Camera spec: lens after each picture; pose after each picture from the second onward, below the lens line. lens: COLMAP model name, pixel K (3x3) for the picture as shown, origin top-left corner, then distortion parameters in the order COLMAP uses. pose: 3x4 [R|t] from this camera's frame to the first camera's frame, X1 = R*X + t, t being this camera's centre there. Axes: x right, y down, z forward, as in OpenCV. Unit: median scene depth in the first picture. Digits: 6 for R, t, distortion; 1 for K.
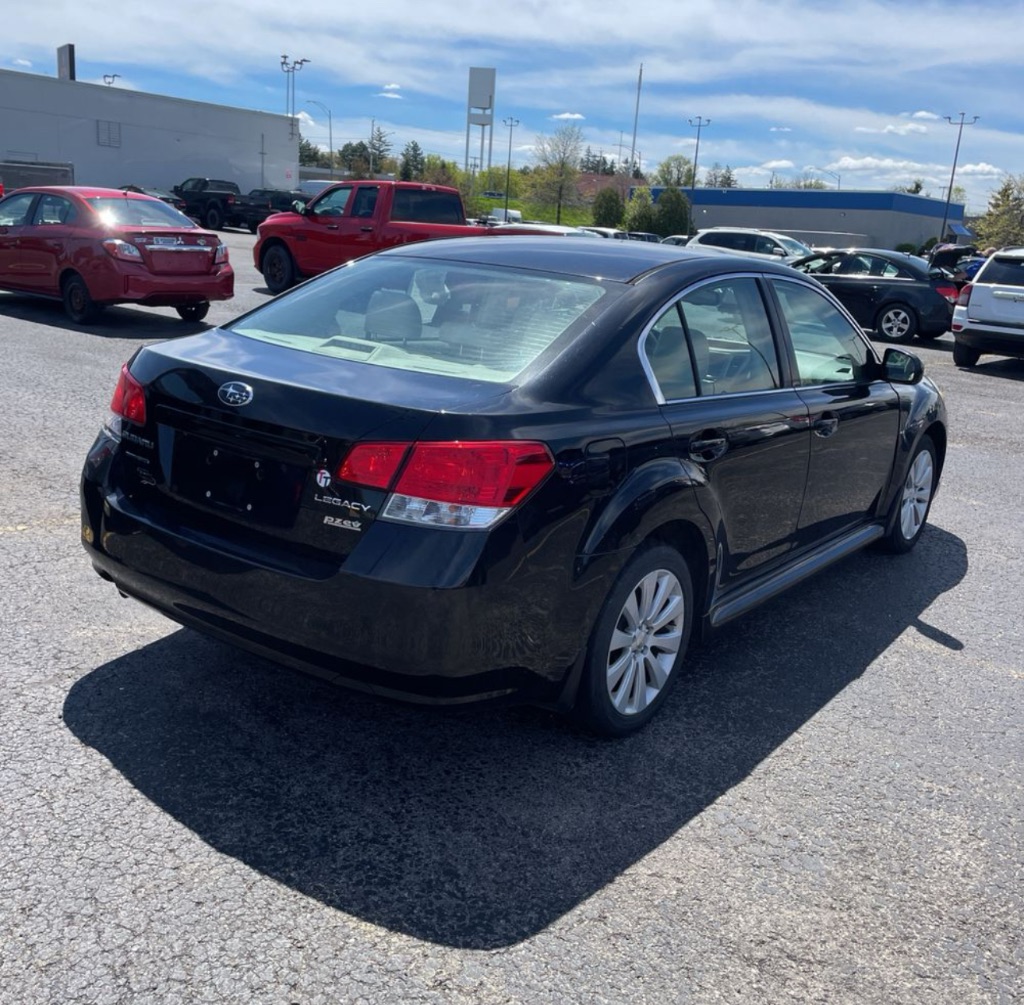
lens RADIAL K [[1036.4, 0, 514.0], [0, 1036.4, 505.7], [0, 0, 1]] dist [0.049232, 0.000000]
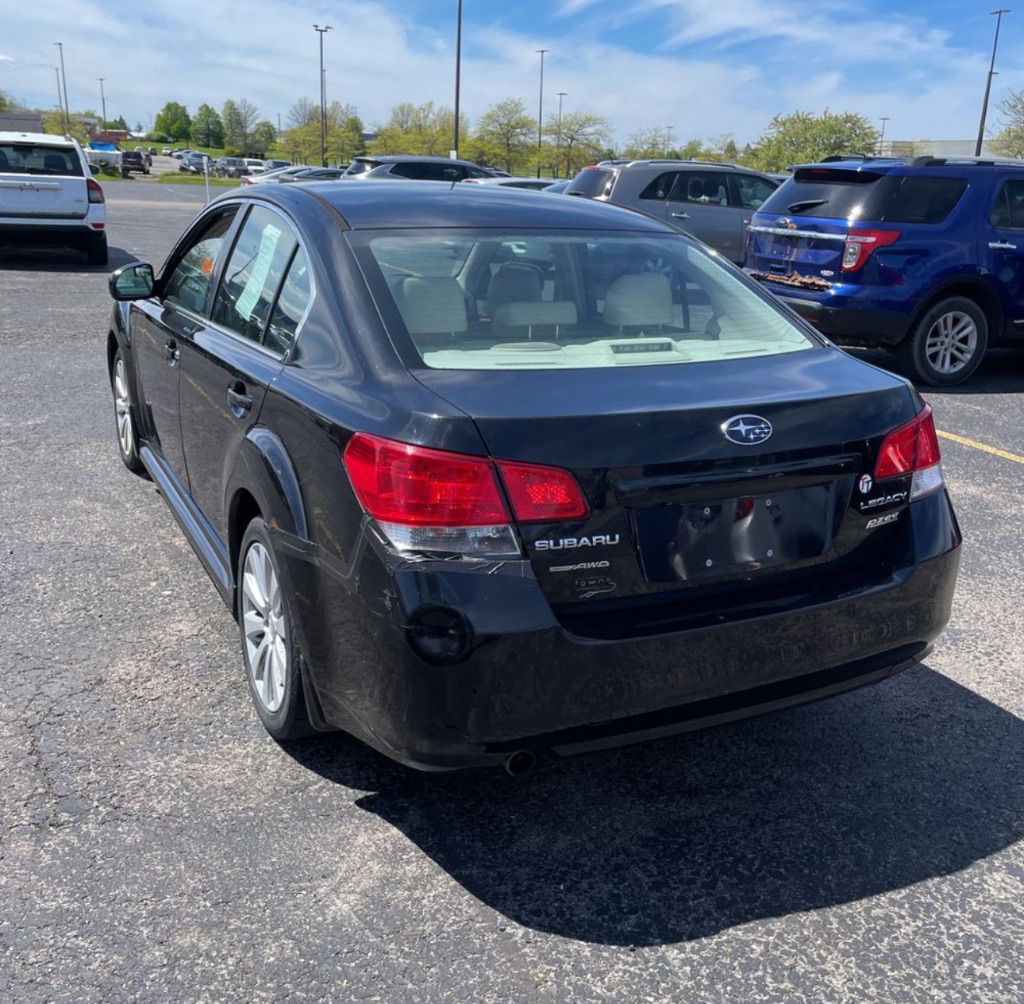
lens RADIAL K [[1036.4, 0, 539.9], [0, 1036.4, 497.3], [0, 0, 1]] dist [0.049232, 0.000000]
pose [[0.430521, -0.325200, 0.841960, -0.895677], [0.228269, 0.941740, 0.247019, -0.254512], [-0.873238, 0.085847, 0.479672, 0.648913]]
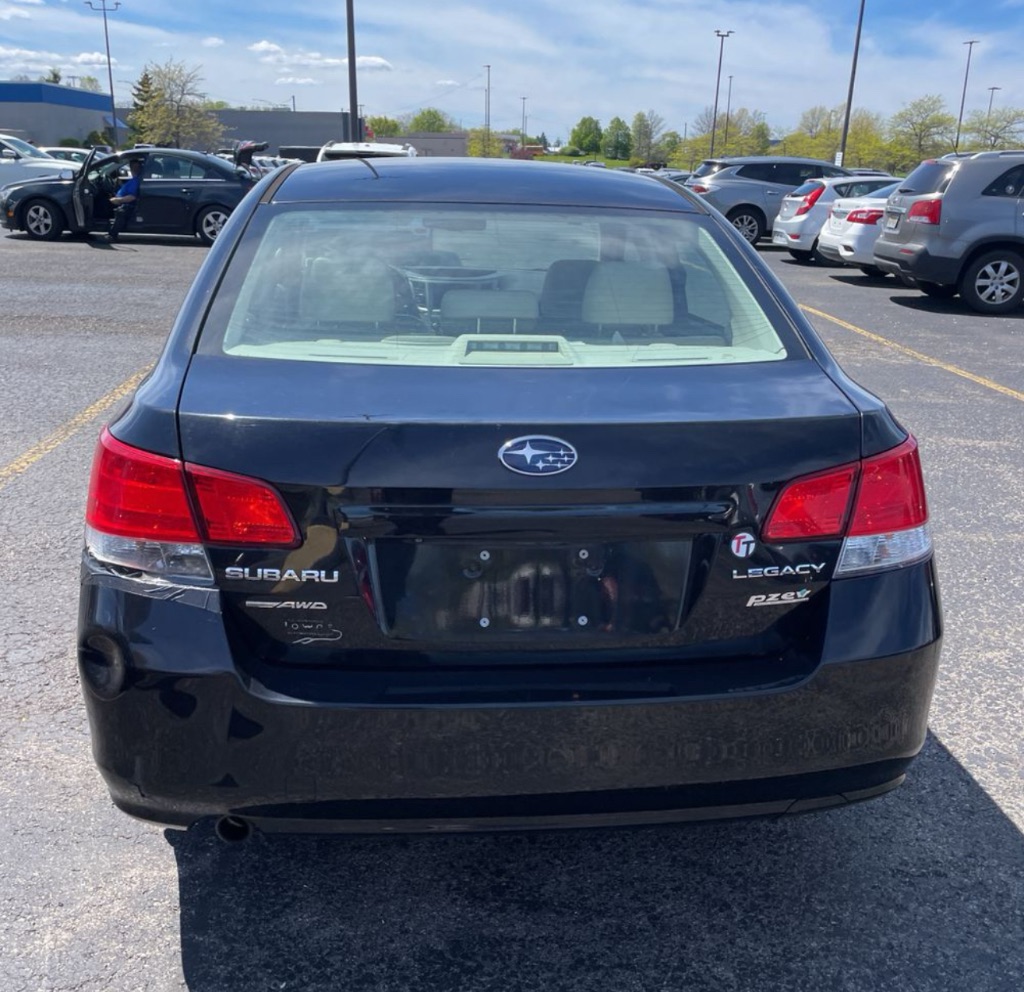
lens RADIAL K [[1045.2, 0, 515.6], [0, 1045.2, 511.7], [0, 0, 1]] dist [0.037210, 0.000000]
pose [[0.736022, -0.266027, 0.622496, -0.579464], [0.205490, 0.963959, 0.168988, -0.157361], [-0.645016, 0.003537, 0.764161, 0.457669]]
